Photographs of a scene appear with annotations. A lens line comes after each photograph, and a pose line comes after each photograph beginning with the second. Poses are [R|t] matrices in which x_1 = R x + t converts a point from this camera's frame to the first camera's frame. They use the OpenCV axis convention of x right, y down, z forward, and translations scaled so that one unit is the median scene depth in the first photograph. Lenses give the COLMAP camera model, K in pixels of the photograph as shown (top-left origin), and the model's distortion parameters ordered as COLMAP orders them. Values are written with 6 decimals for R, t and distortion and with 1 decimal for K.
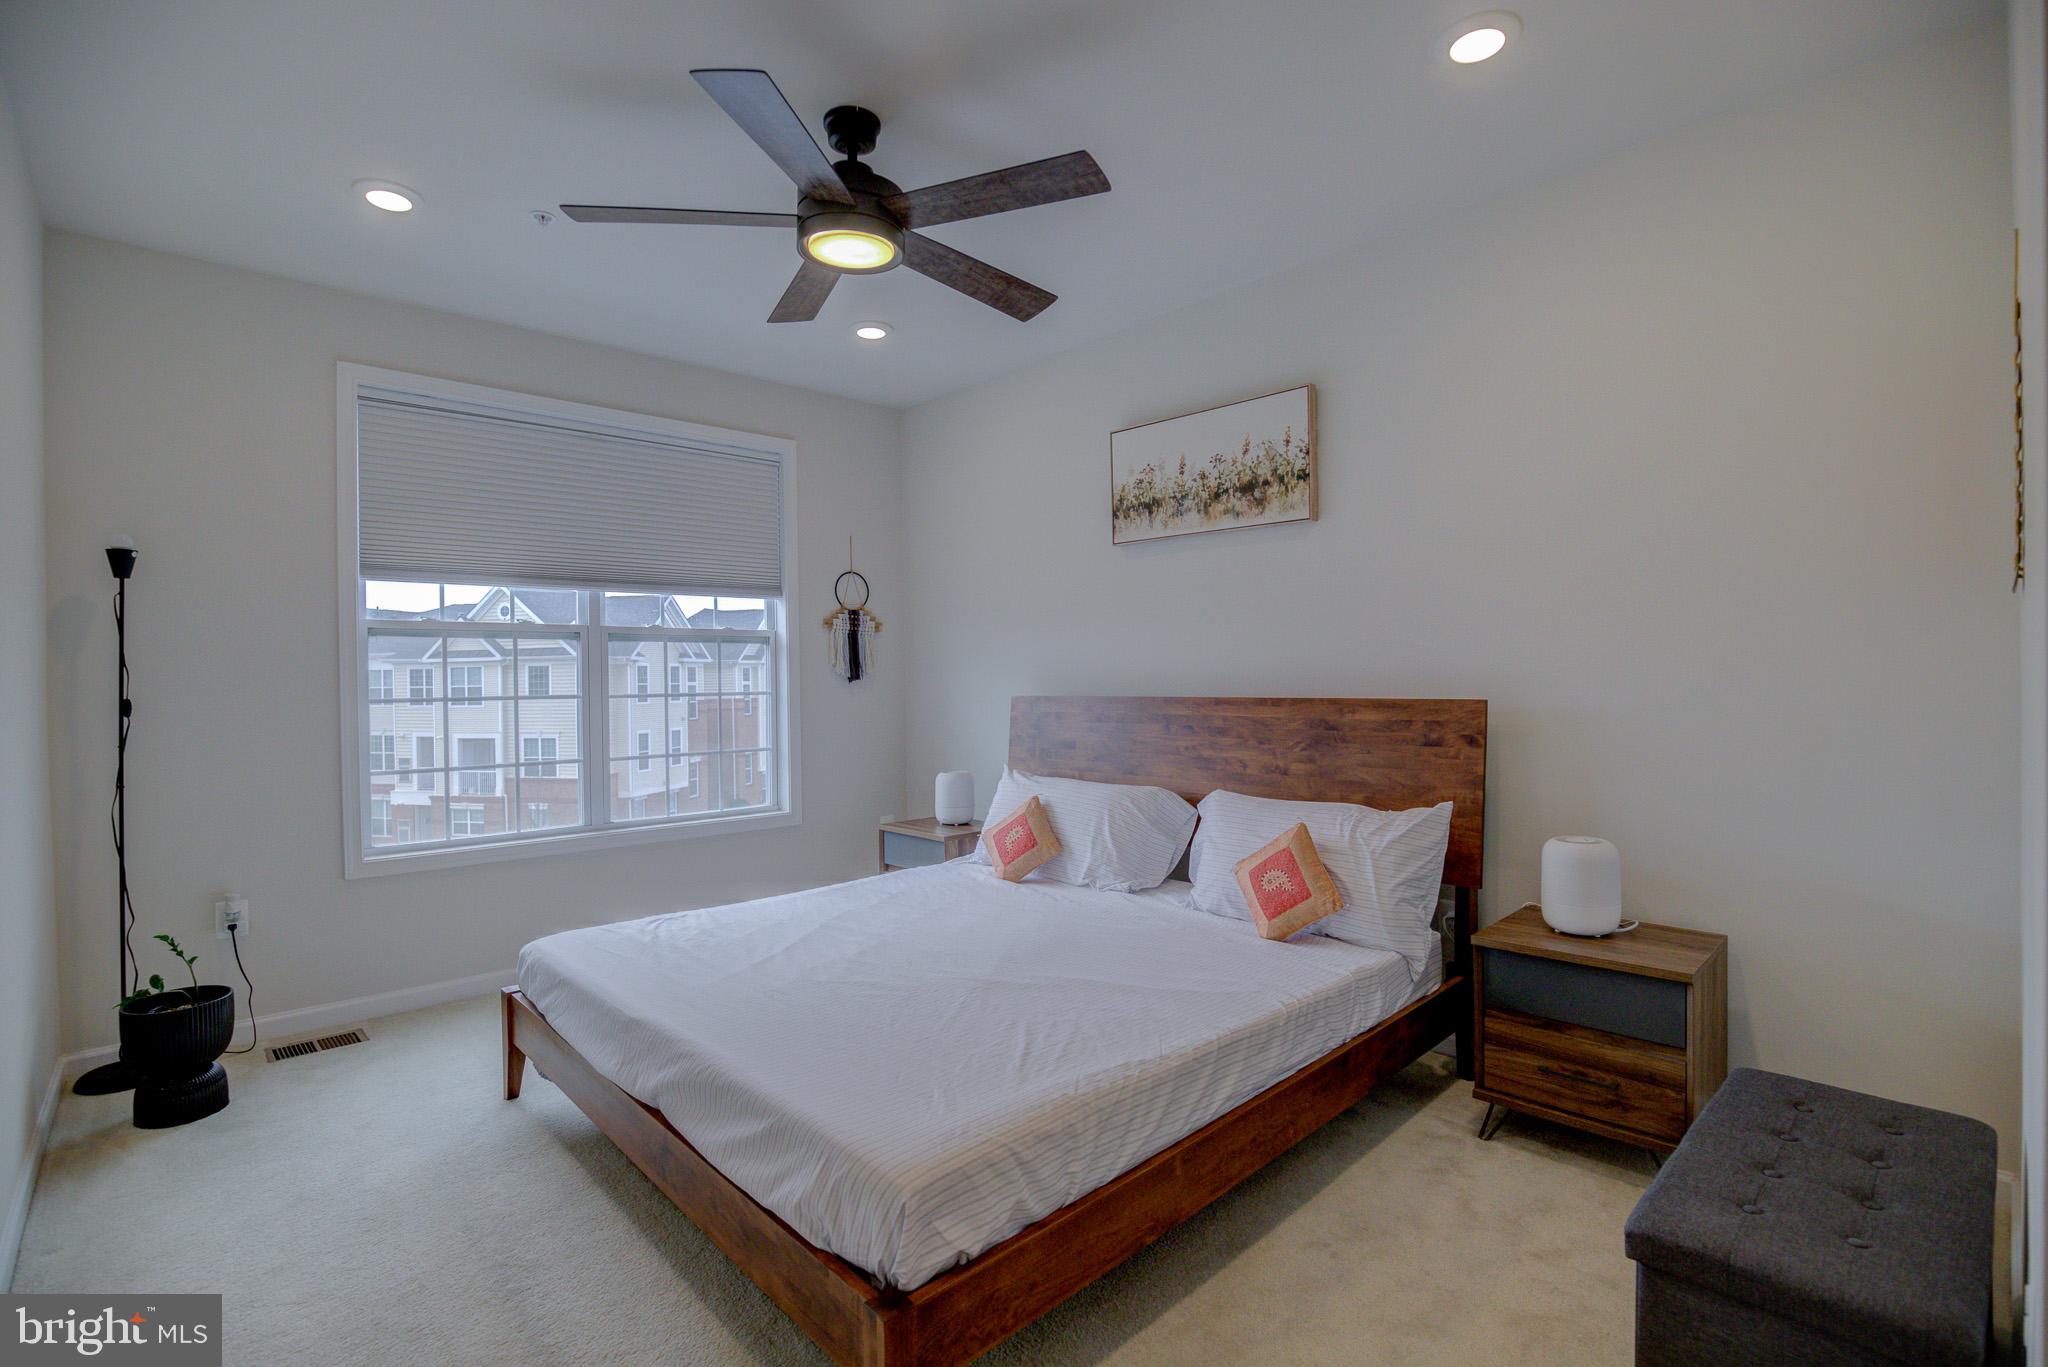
lens RADIAL K [[966.7, 0, 1024.0], [0, 966.7, 683.5], [0, 0, 1]] dist [-0.000304, -0.000057]
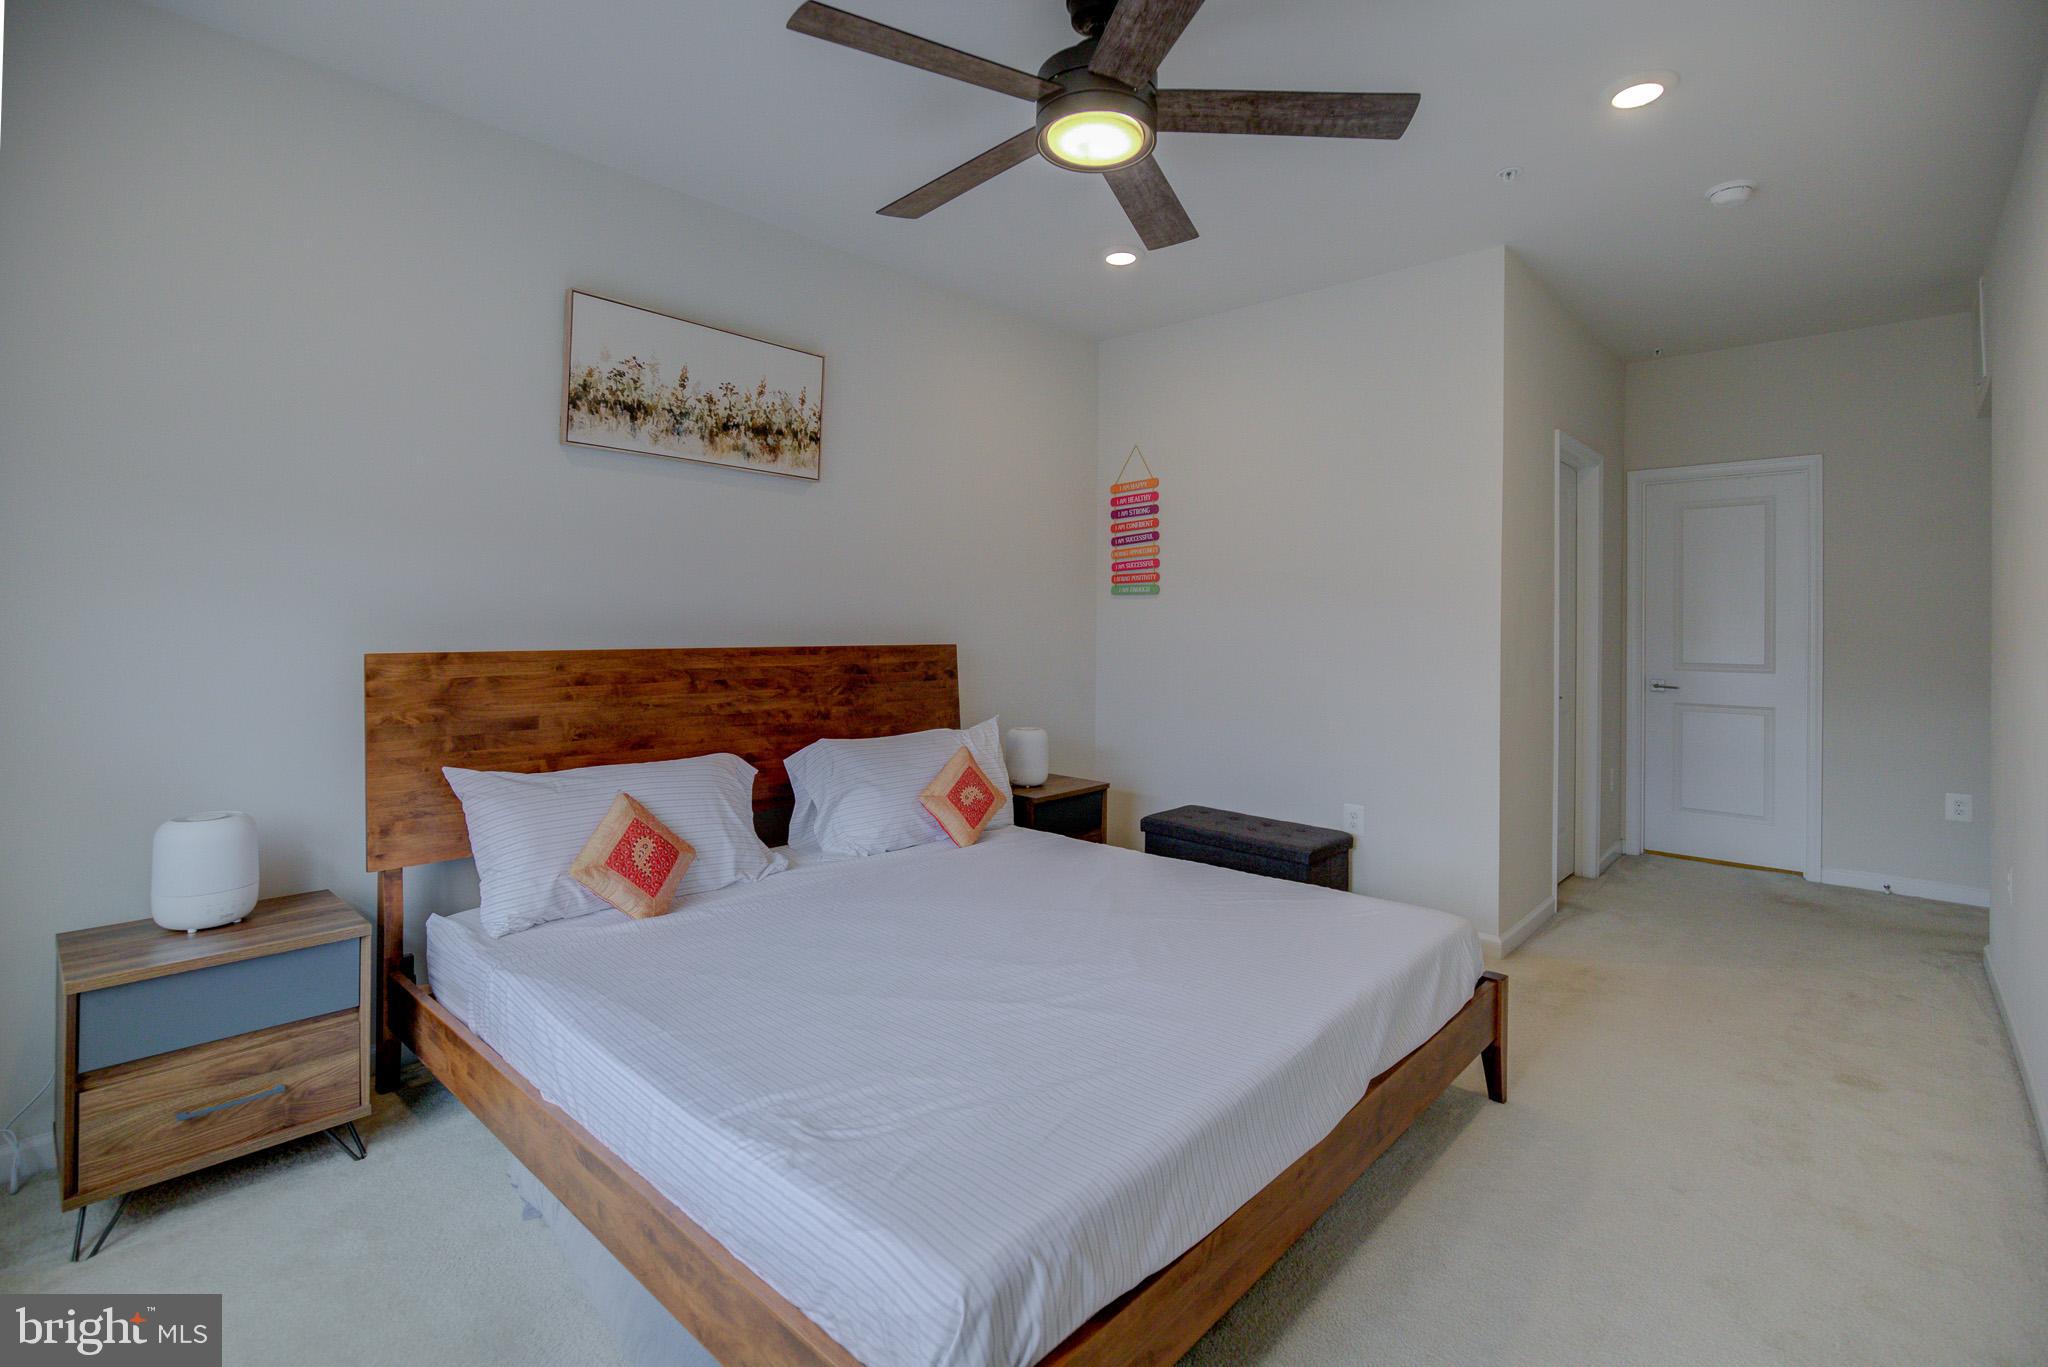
lens RADIAL K [[943.4, 0, 1025.1], [0, 943.4, 629.0], [0, 0, 1]] dist [0.000538, 0.000057]
pose [[-0.074604, 0.008303, 0.997179, -0.730262], [0.002999, 0.999963, -0.008102, 0.004720], [-0.997209, 0.002386, -0.074626, 0.806529]]
